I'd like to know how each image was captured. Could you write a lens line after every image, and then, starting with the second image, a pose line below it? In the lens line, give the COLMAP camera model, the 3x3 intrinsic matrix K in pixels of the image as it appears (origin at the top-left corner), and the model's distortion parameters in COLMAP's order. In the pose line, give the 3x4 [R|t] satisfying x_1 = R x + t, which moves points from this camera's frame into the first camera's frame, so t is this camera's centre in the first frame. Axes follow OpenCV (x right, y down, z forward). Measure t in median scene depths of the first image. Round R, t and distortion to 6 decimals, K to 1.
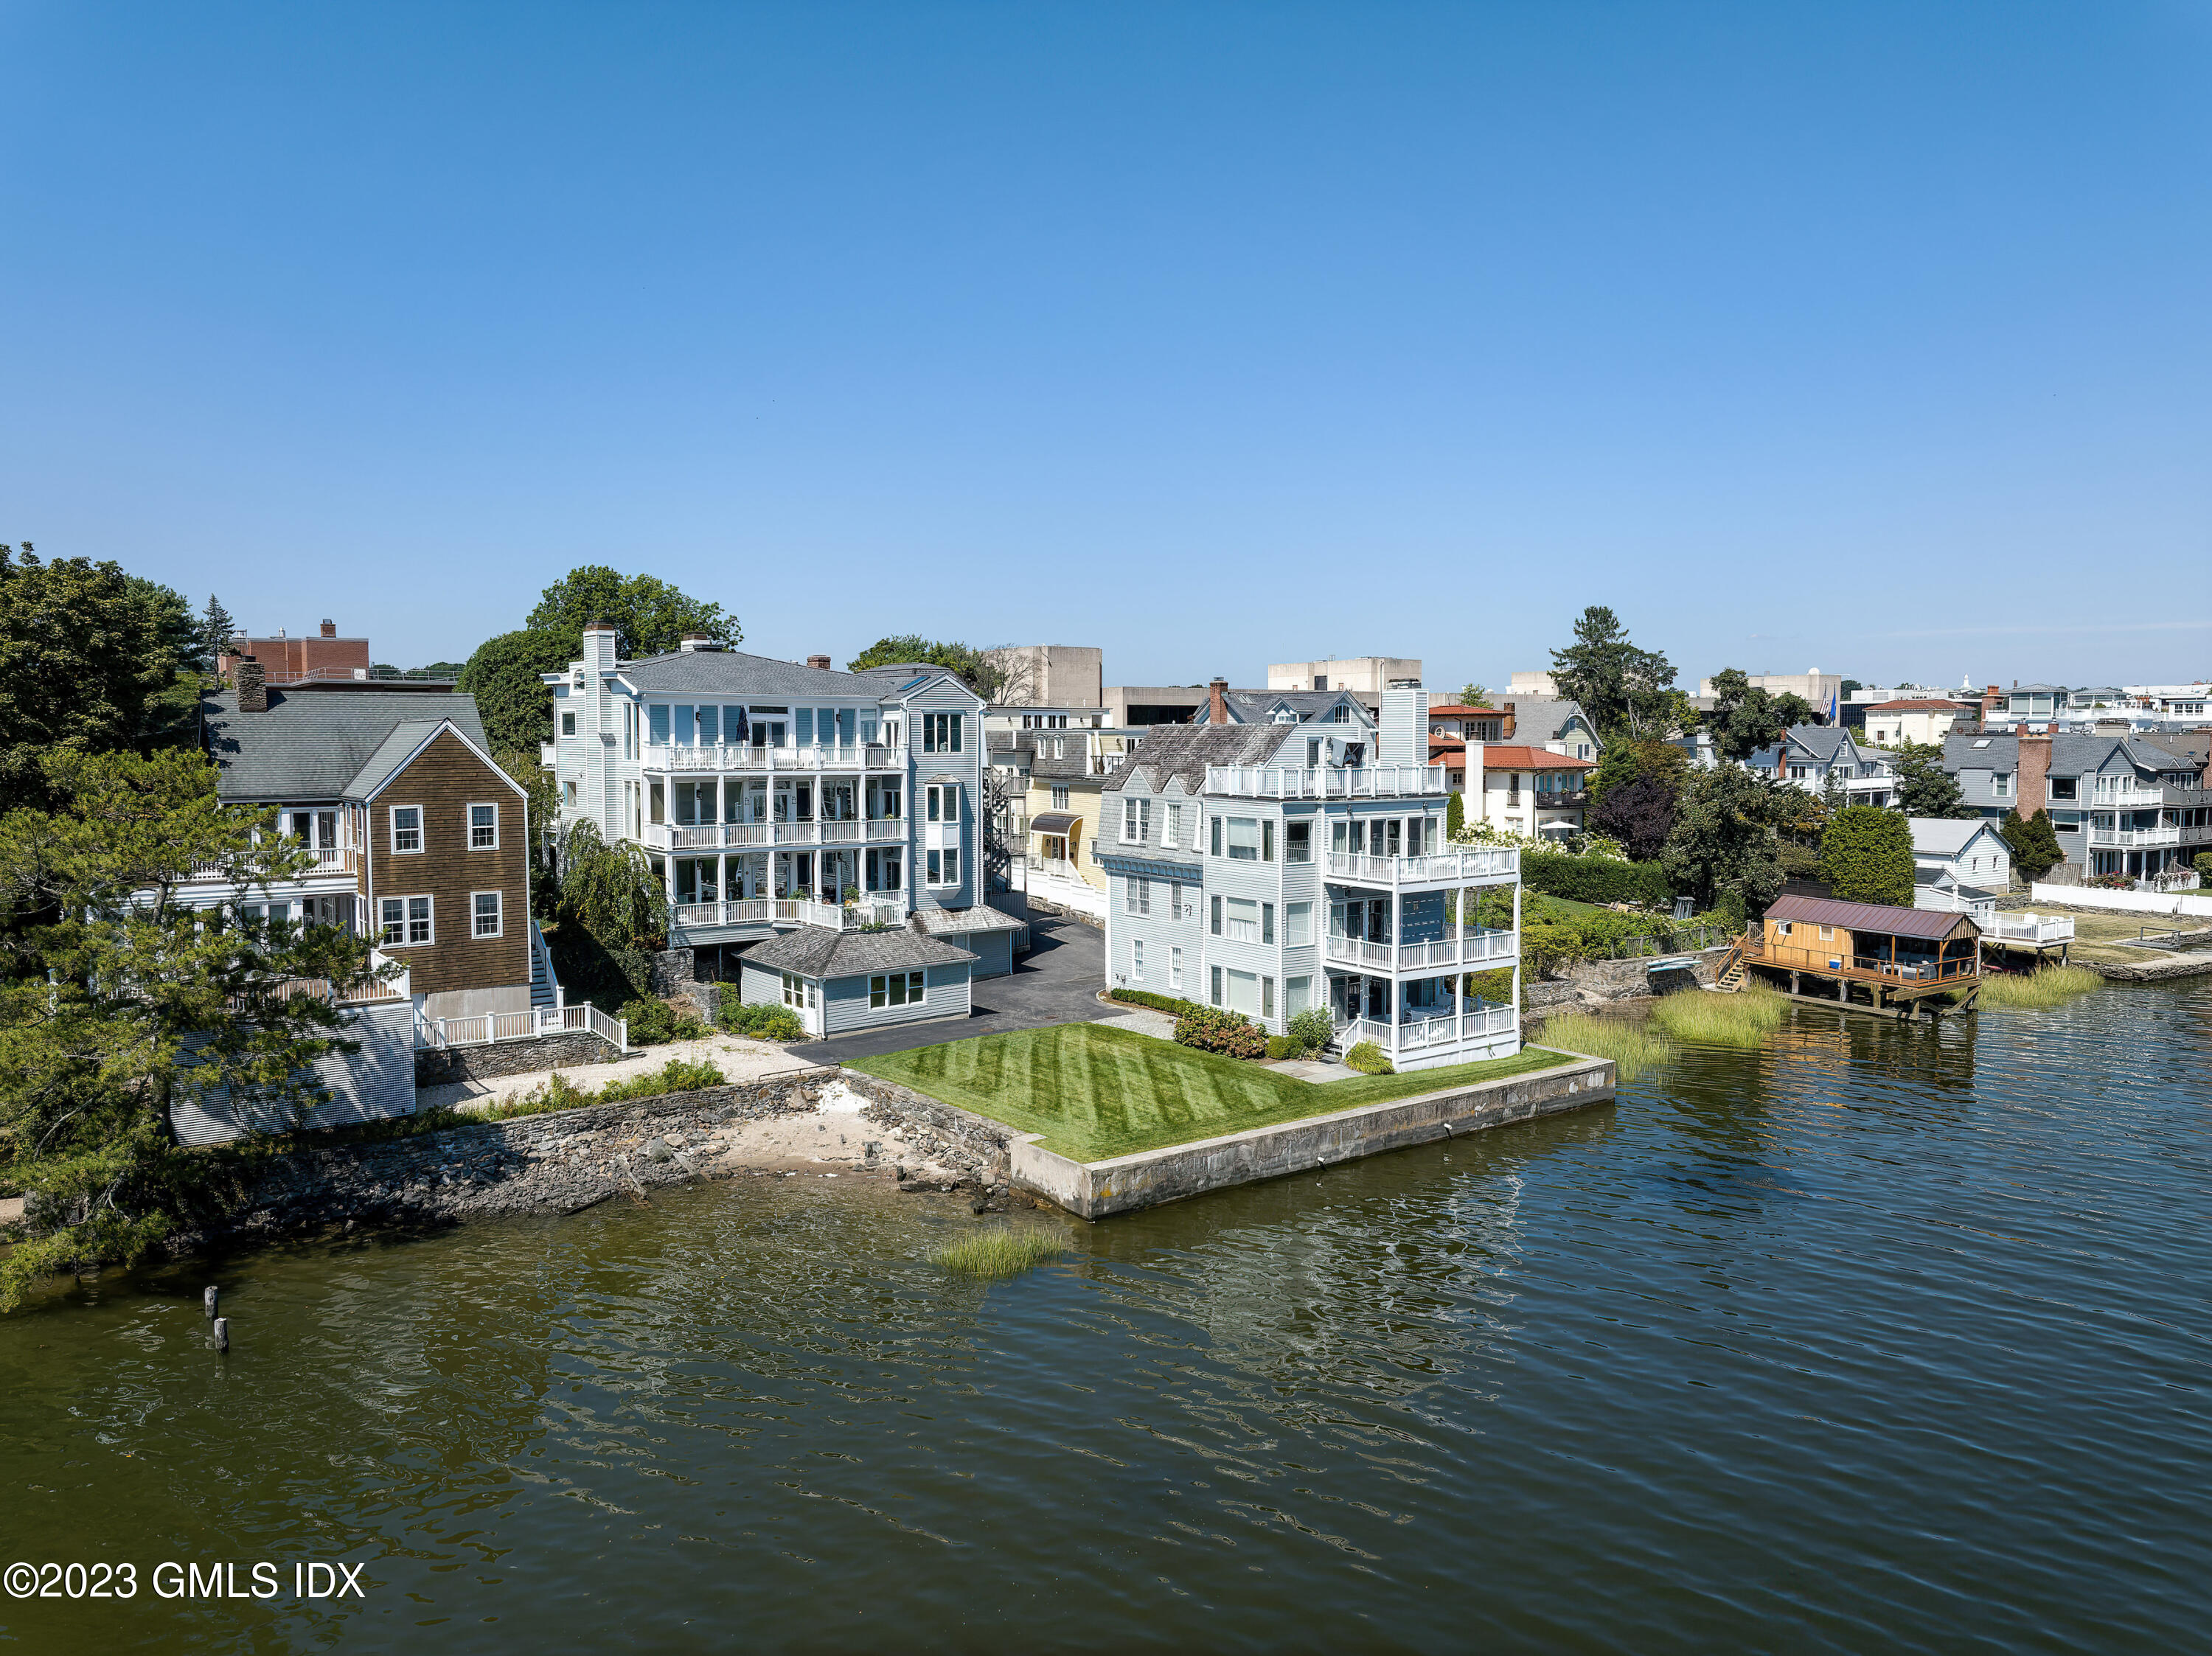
lens RADIAL K [[1510.3, 0, 1113.2], [0, 1510.3, 818.0], [0, 0, 1]] dist [-0.000652, 0.002576]
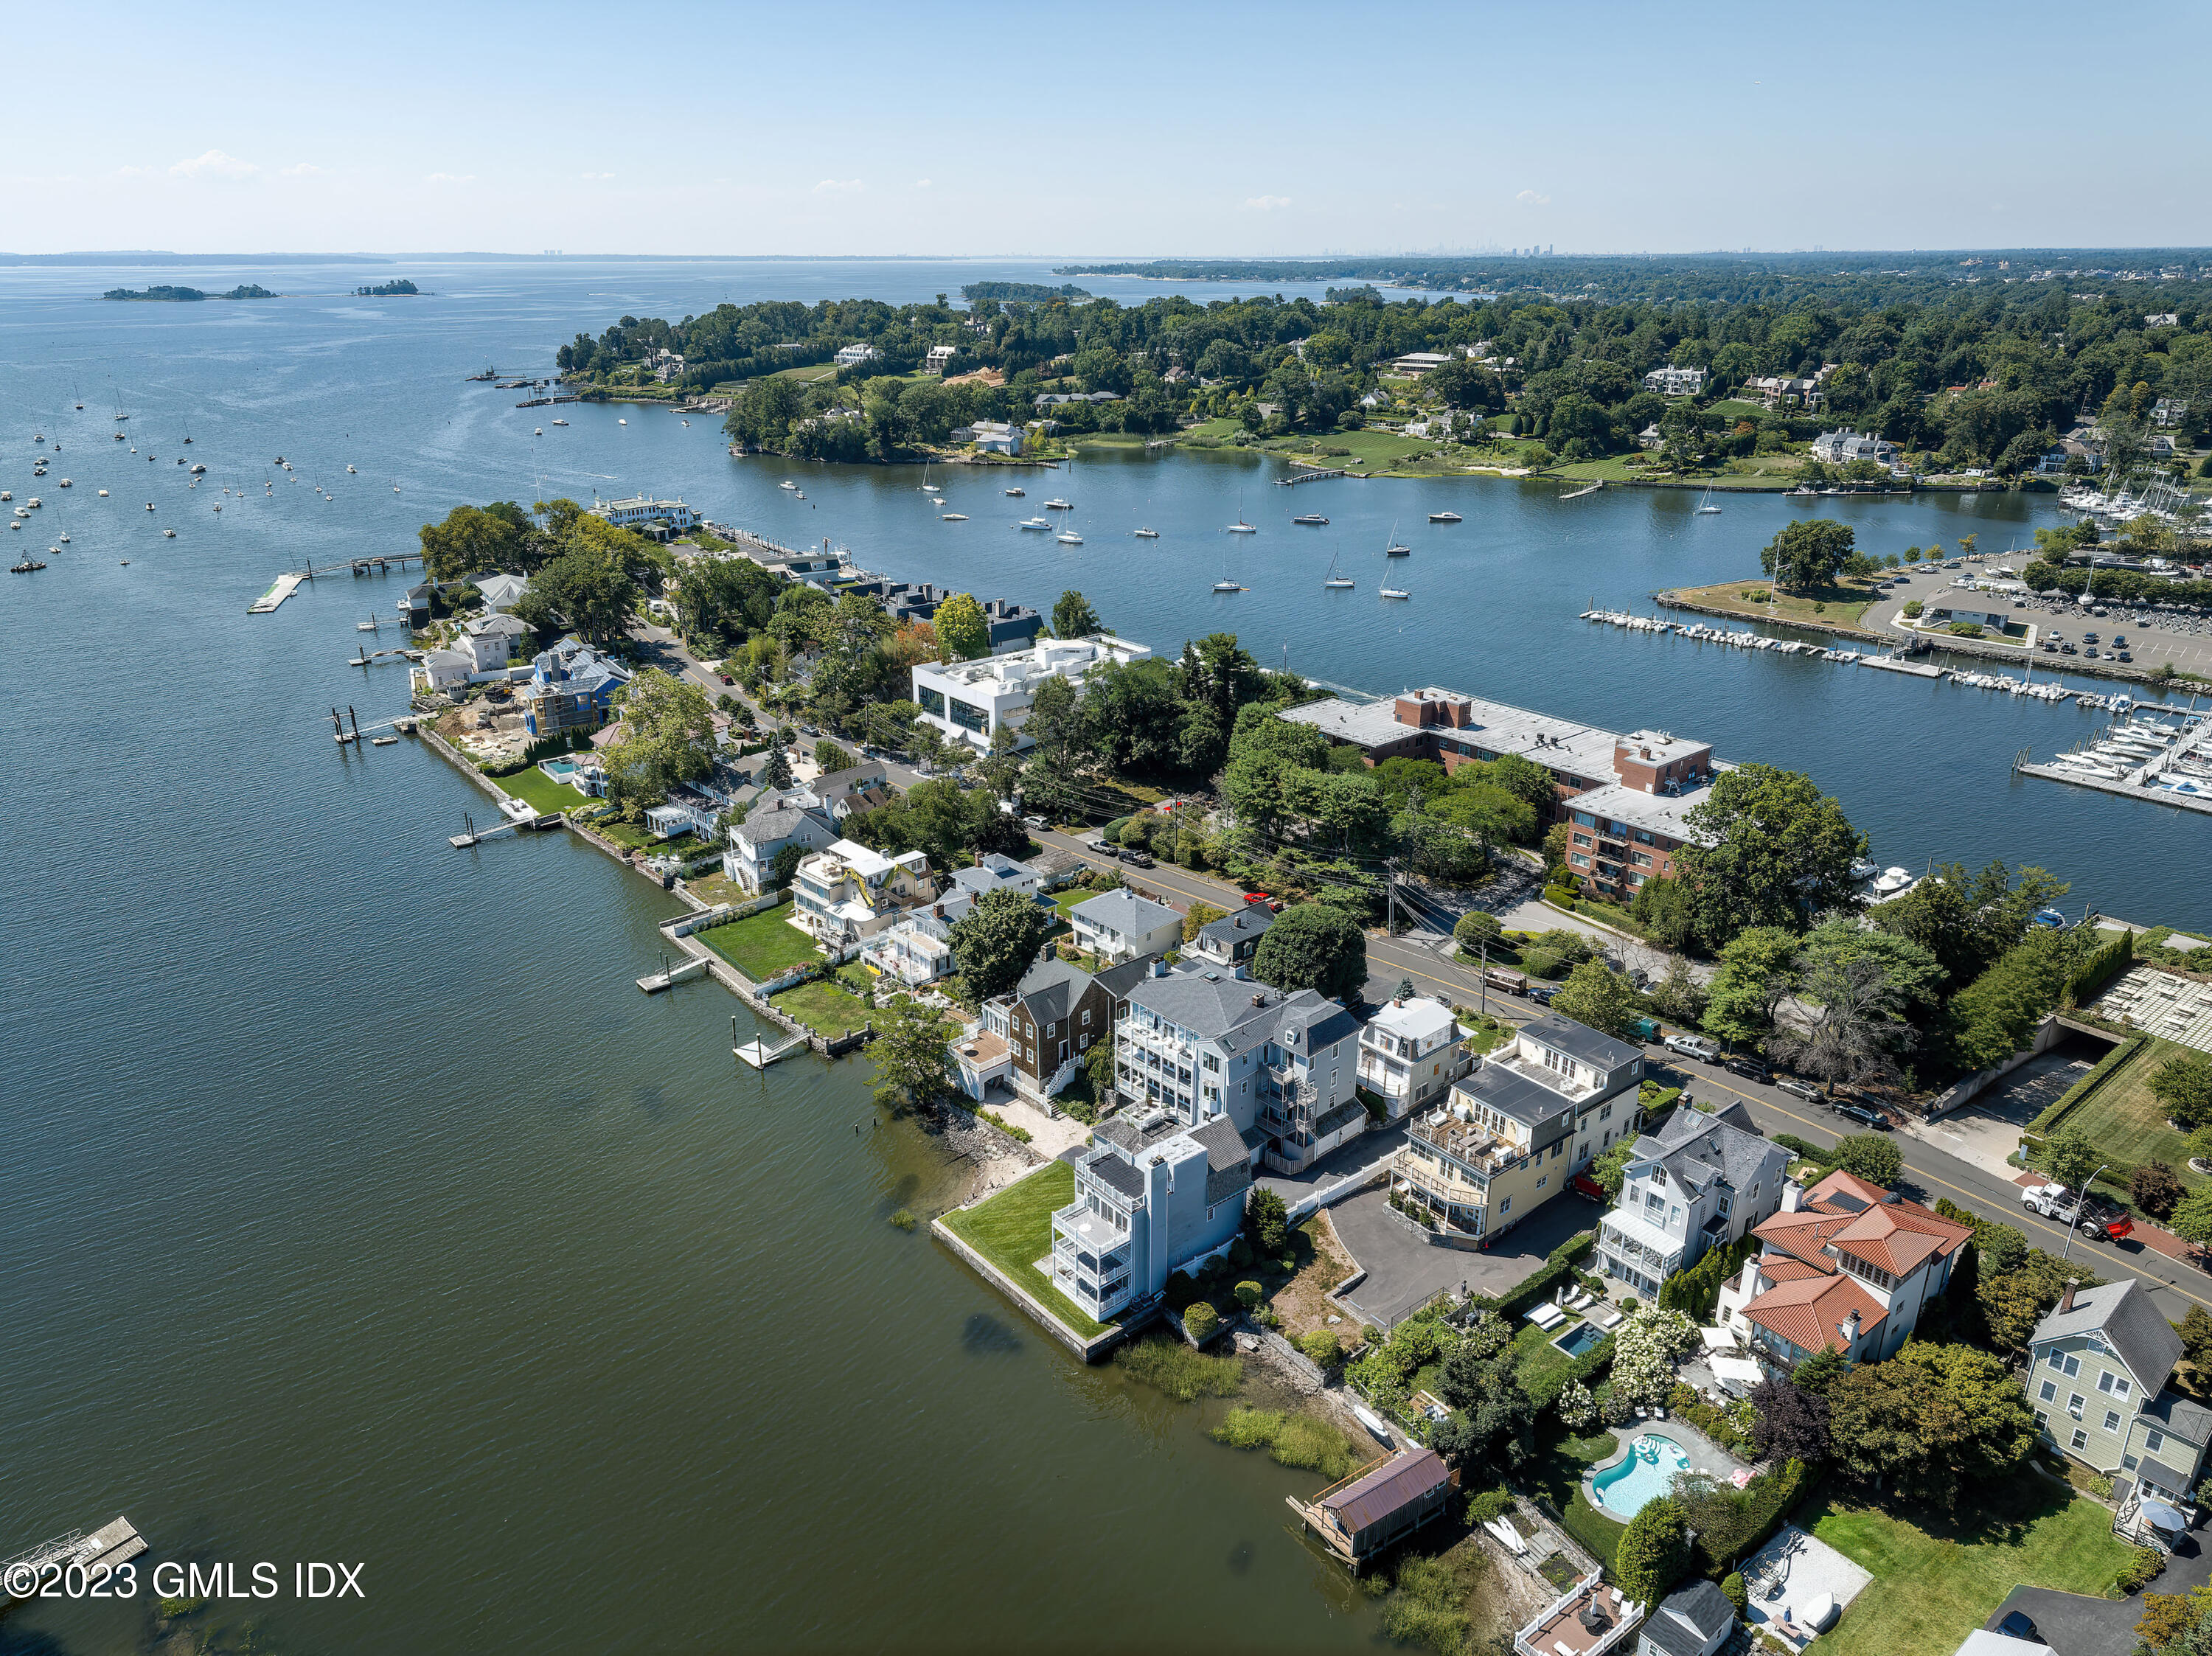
lens RADIAL K [[1510.3, 0, 1110.5], [0, 1510.3, 830.8], [0, 0, 1]] dist [-0.000652, 0.002576]
pose [[0.075053, 0.357121, -0.931038, 2.175566], [-0.060181, 0.933592, 0.353249, -1.378052], [0.995362, 0.029519, 0.091561, 0.798037]]
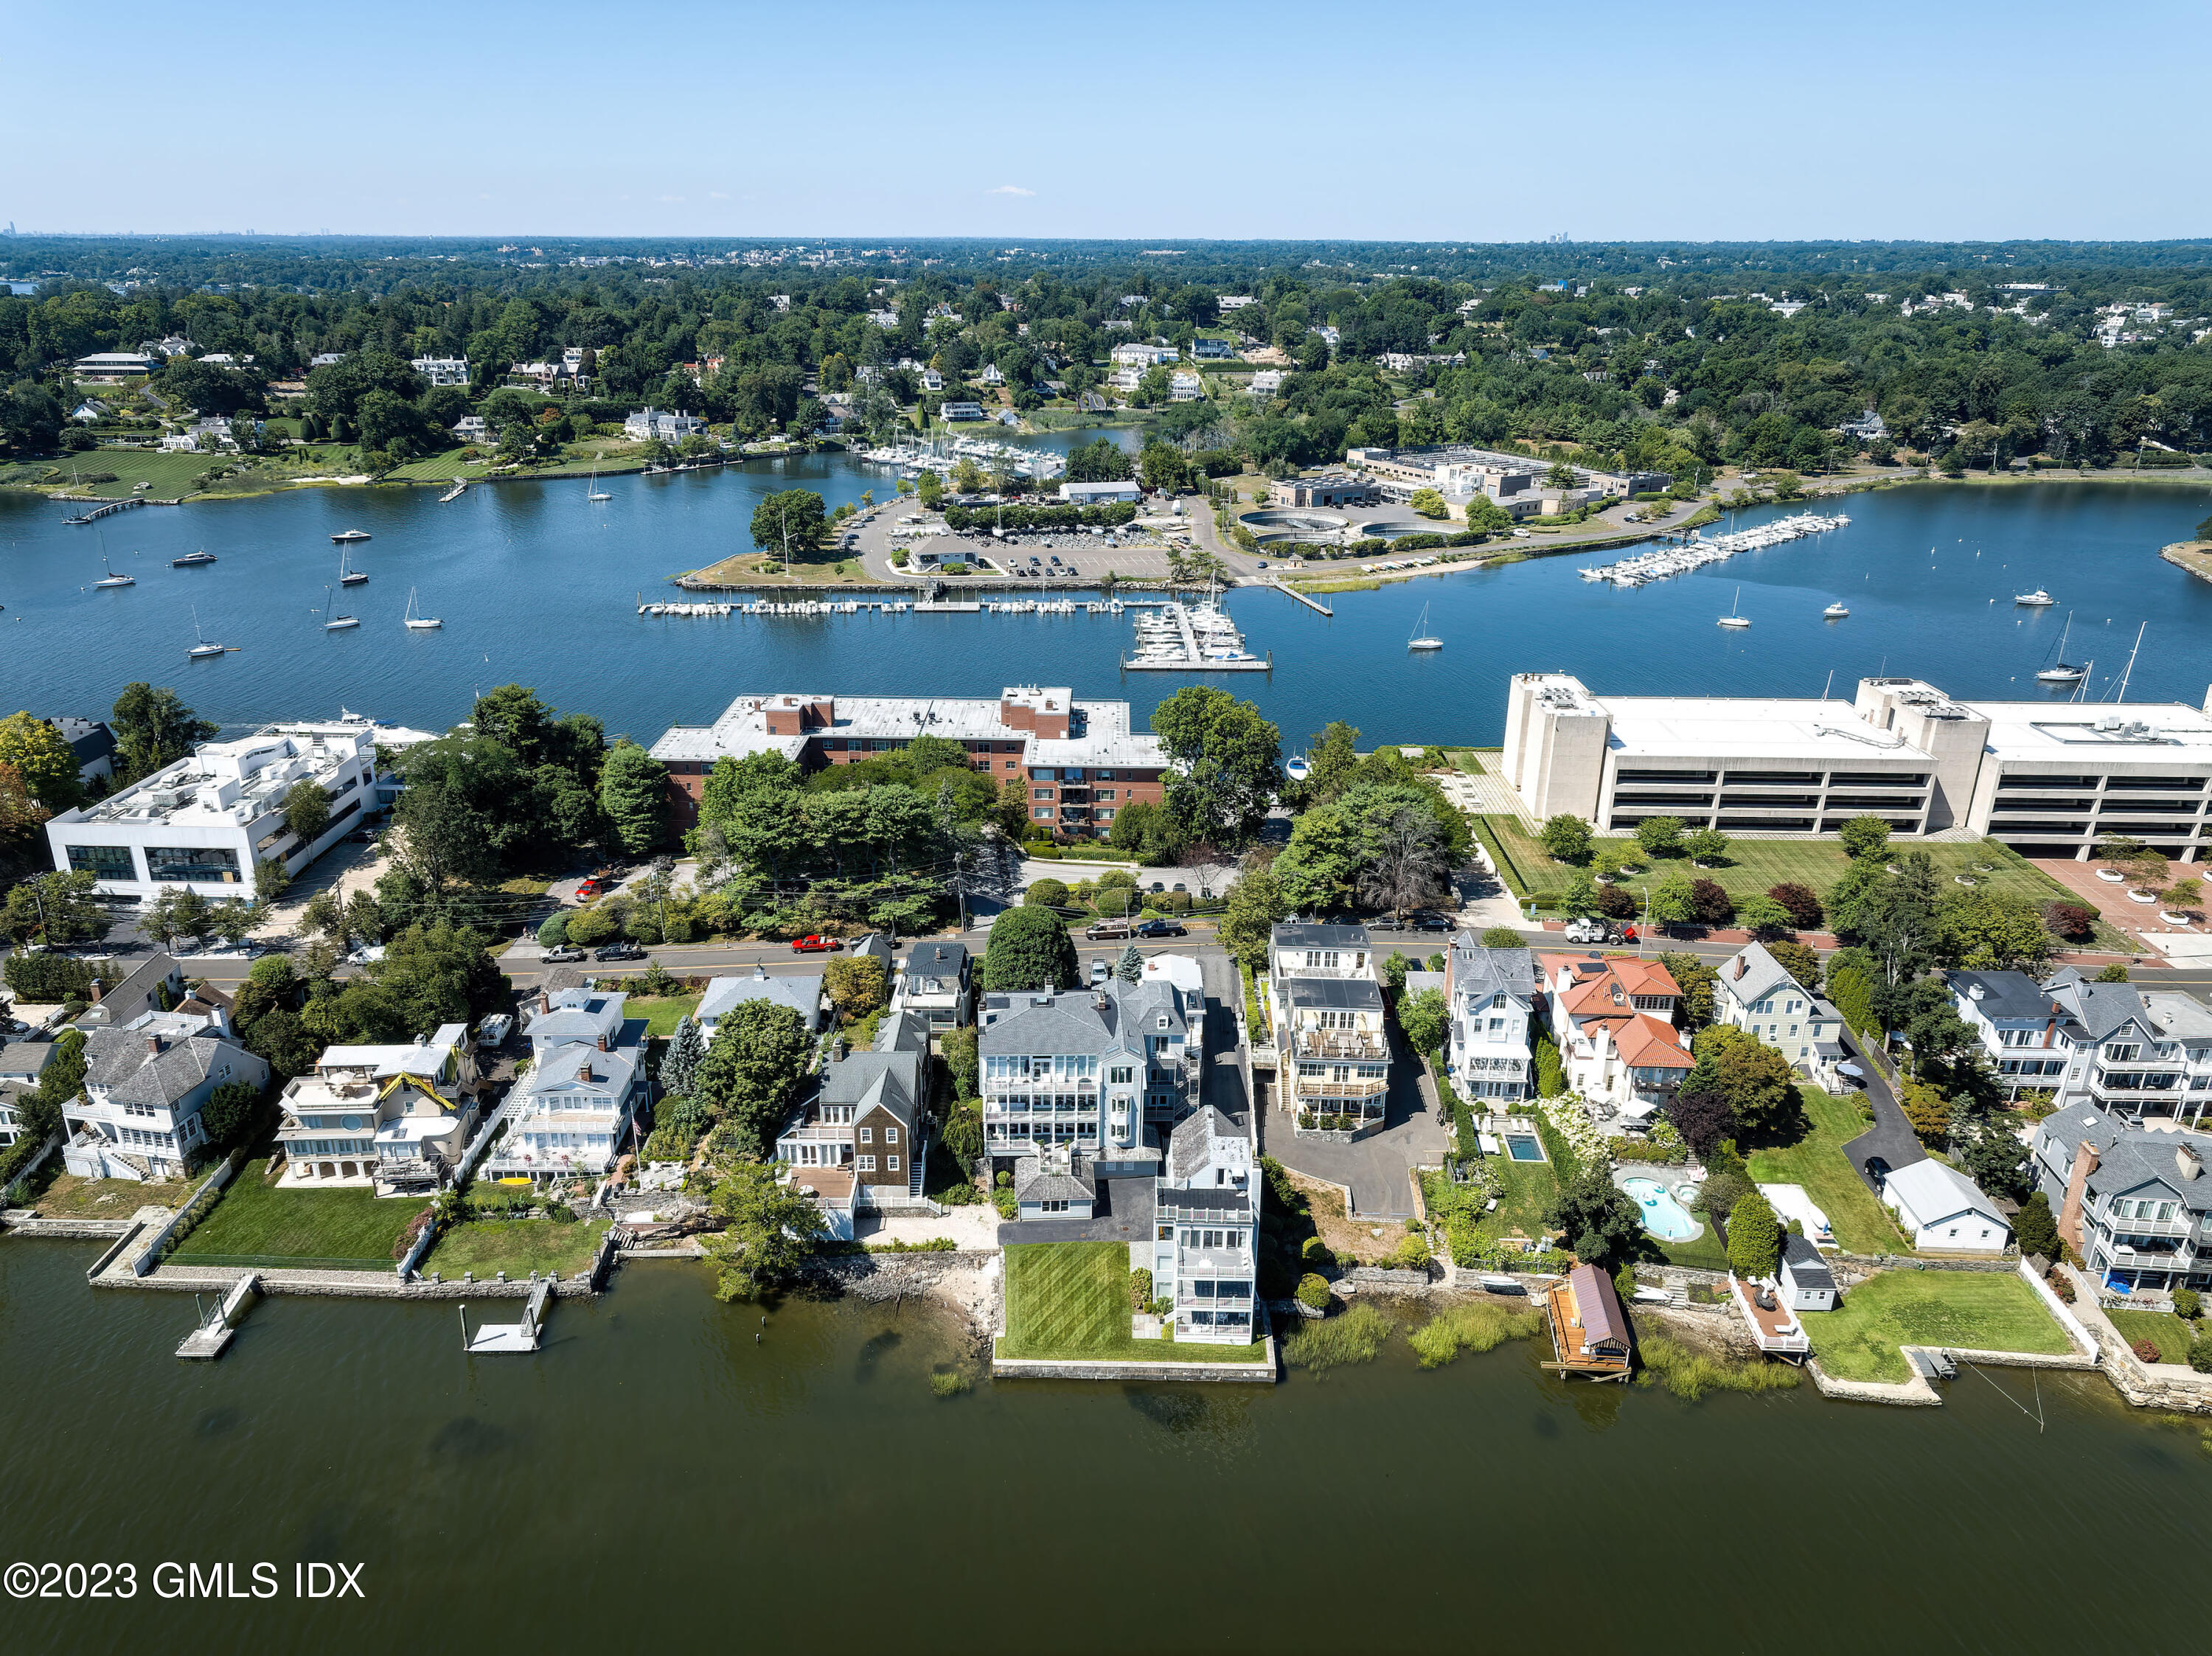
lens RADIAL K [[1510.3, 0, 1114.3], [0, 1510.3, 837.6], [0, 0, 1]] dist [-0.000652, 0.002576]
pose [[0.805922, 0.225834, -0.547256, 1.182063], [-0.049365, 0.946800, 0.318014, -1.283750], [0.589960, -0.229279, 0.774195, -0.697702]]
